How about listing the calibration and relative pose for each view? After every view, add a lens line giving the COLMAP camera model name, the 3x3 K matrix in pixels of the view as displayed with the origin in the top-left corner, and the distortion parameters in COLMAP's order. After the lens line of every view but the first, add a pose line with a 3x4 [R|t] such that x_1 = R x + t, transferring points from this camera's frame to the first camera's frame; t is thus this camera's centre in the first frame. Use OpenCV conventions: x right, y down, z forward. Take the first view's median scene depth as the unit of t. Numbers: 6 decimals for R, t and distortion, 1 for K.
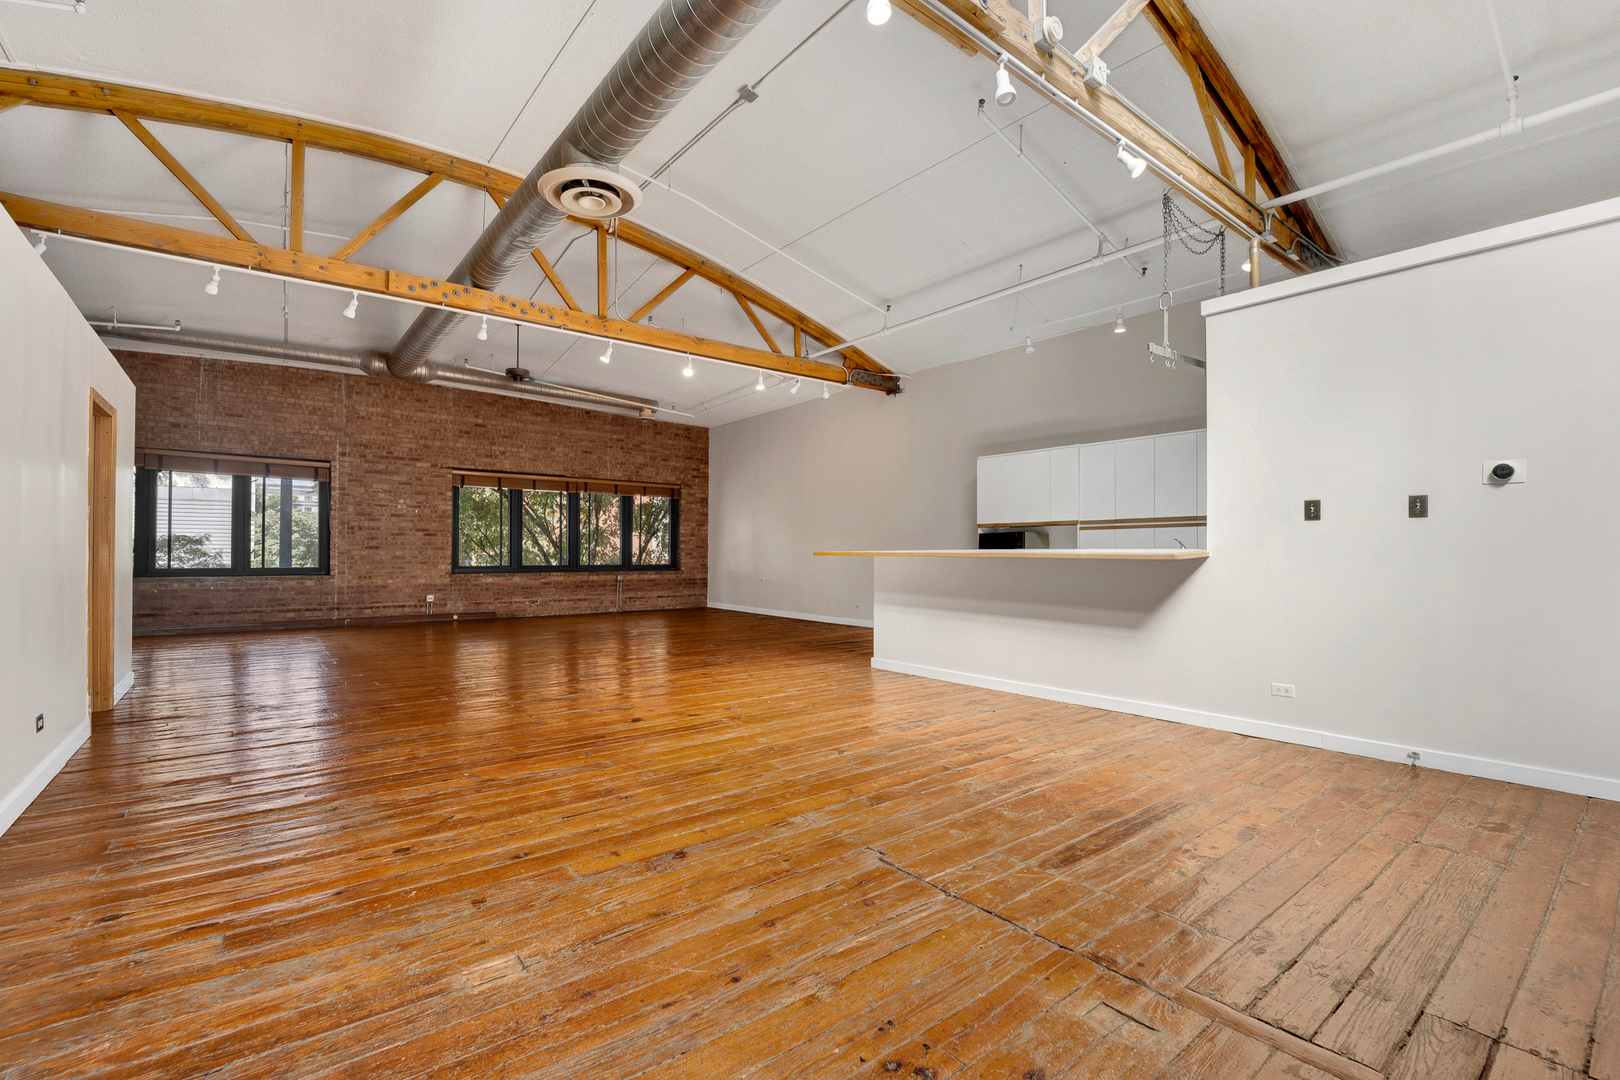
lens RADIAL K [[653.8, 0, 798.9], [0, 653.8, 547.7], [0, 0, 1]] dist [-0.020758, -0.000051]
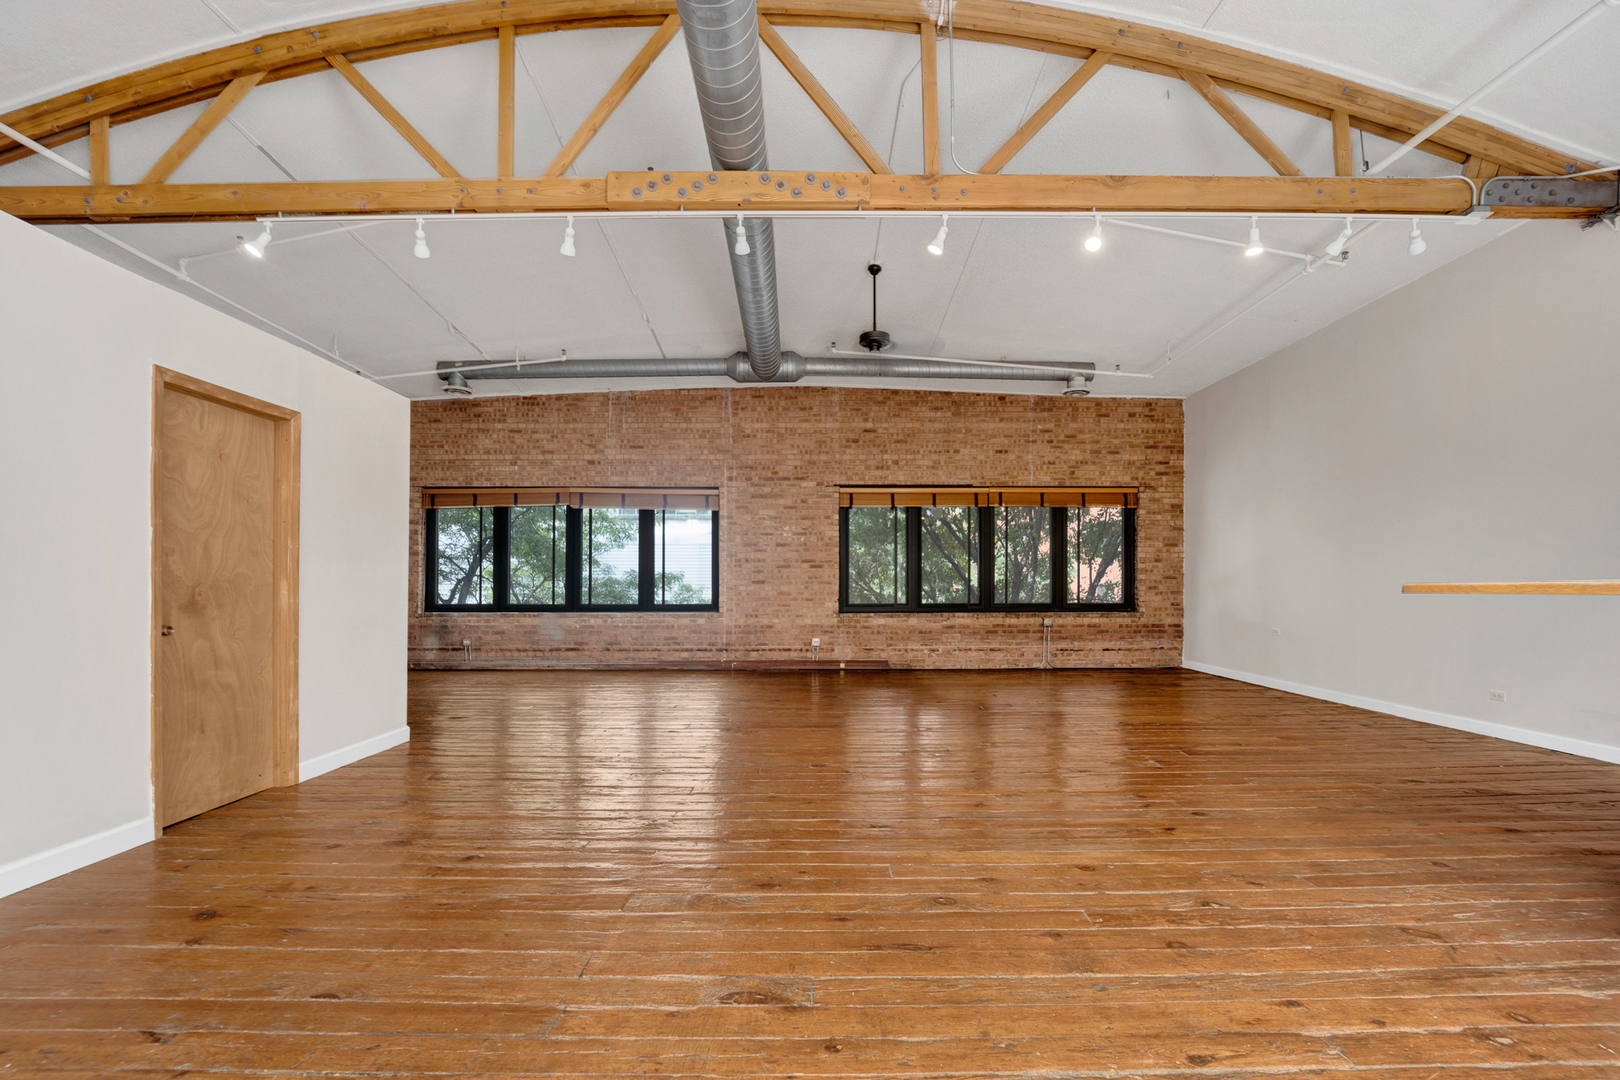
lens RADIAL K [[754.4, 0, 808.8], [0, 754.4, 590.4], [0, 0, 1]] dist [-0.021421, -0.000236]
pose [[0.811037, -0.001555, -0.584992, -0.001490], [0.008928, 0.999913, 0.009720, 0.001723], [0.584926, -0.013106, 0.810981, 0.206796]]
